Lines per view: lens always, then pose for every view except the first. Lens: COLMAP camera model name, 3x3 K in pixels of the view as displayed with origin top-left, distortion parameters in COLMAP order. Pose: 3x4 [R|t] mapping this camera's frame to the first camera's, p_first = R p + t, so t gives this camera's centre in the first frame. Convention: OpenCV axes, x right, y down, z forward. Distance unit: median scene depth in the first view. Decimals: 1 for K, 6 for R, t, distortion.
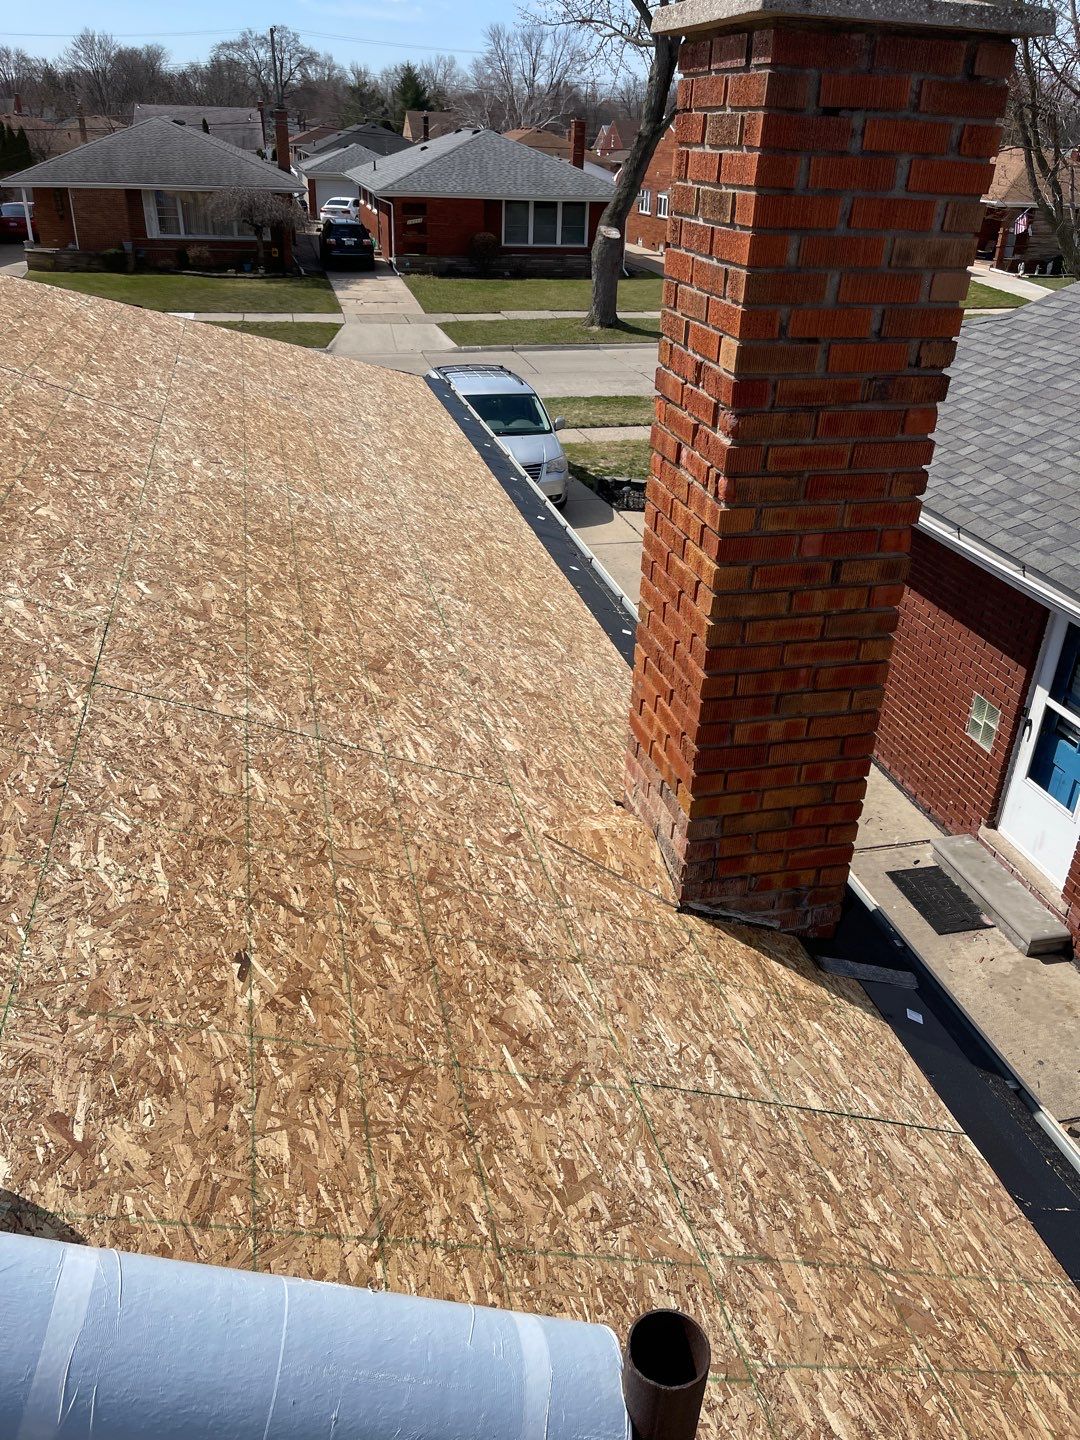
lens RADIAL K [[1081.3, 0, 540.9], [0, 1081.3, 712.0], [0, 0, 1]] dist [0.059330, -0.074026]
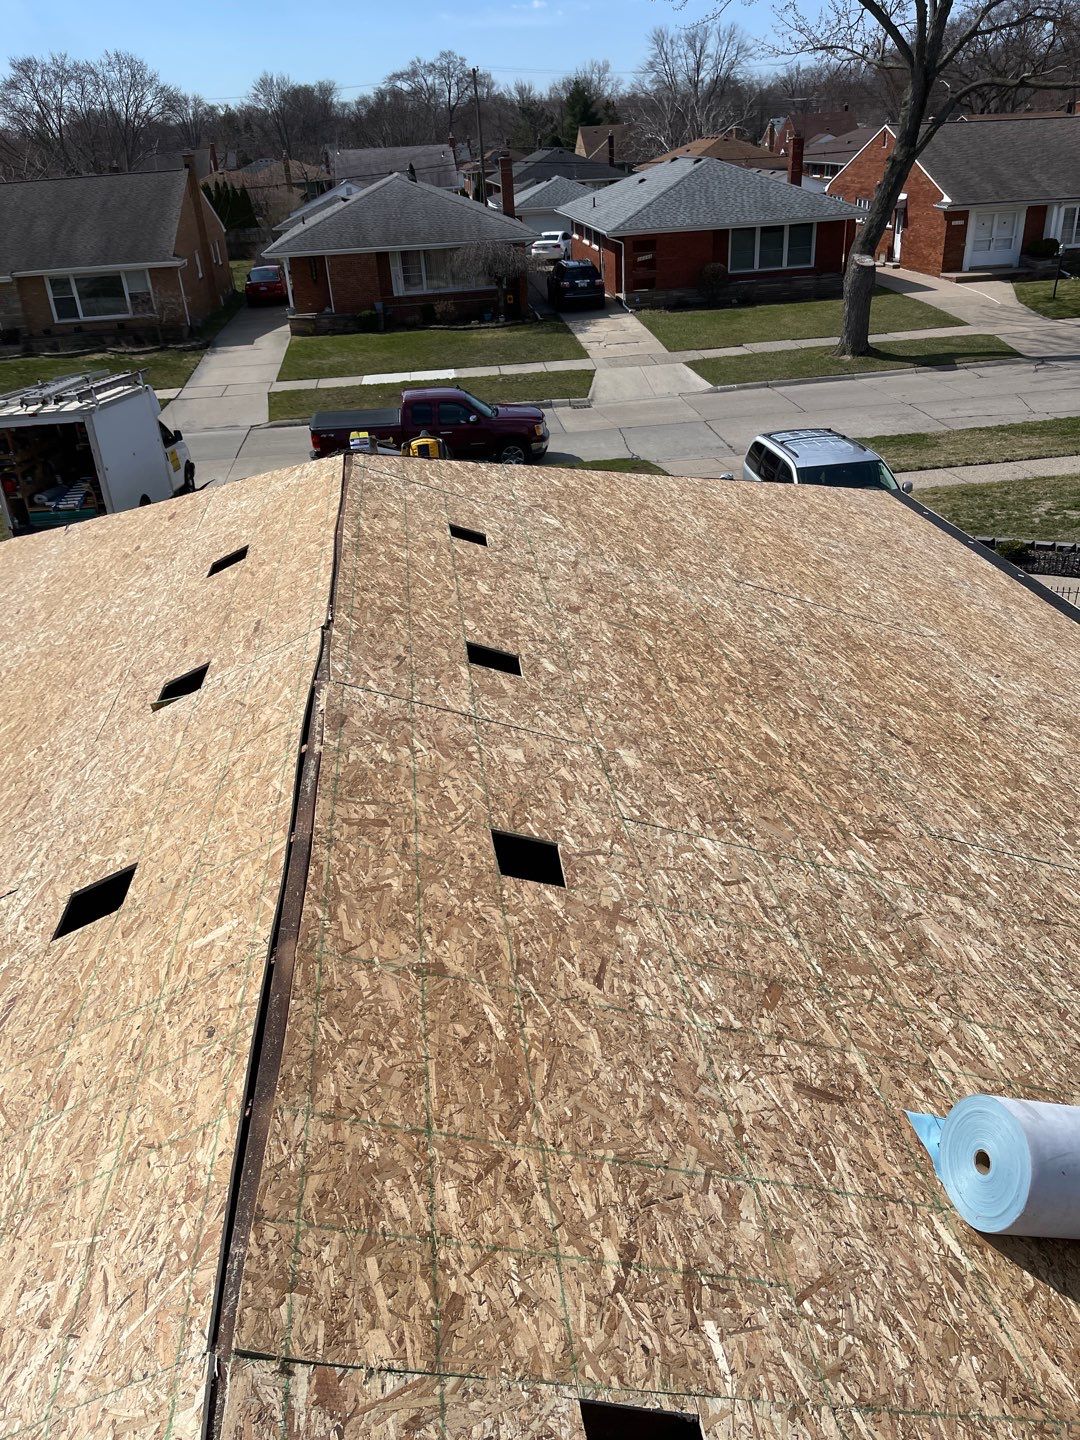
lens RADIAL K [[1077.5, 0, 530.5], [0, 1077.5, 726.9], [0, 0, 1]] dist [0.052489, -0.062616]
pose [[0.989266, -0.016745, -0.145163, -0.874055], [0.018933, 0.999727, 0.013702, -0.281432], [0.144893, -0.016303, 0.989313, -0.317300]]
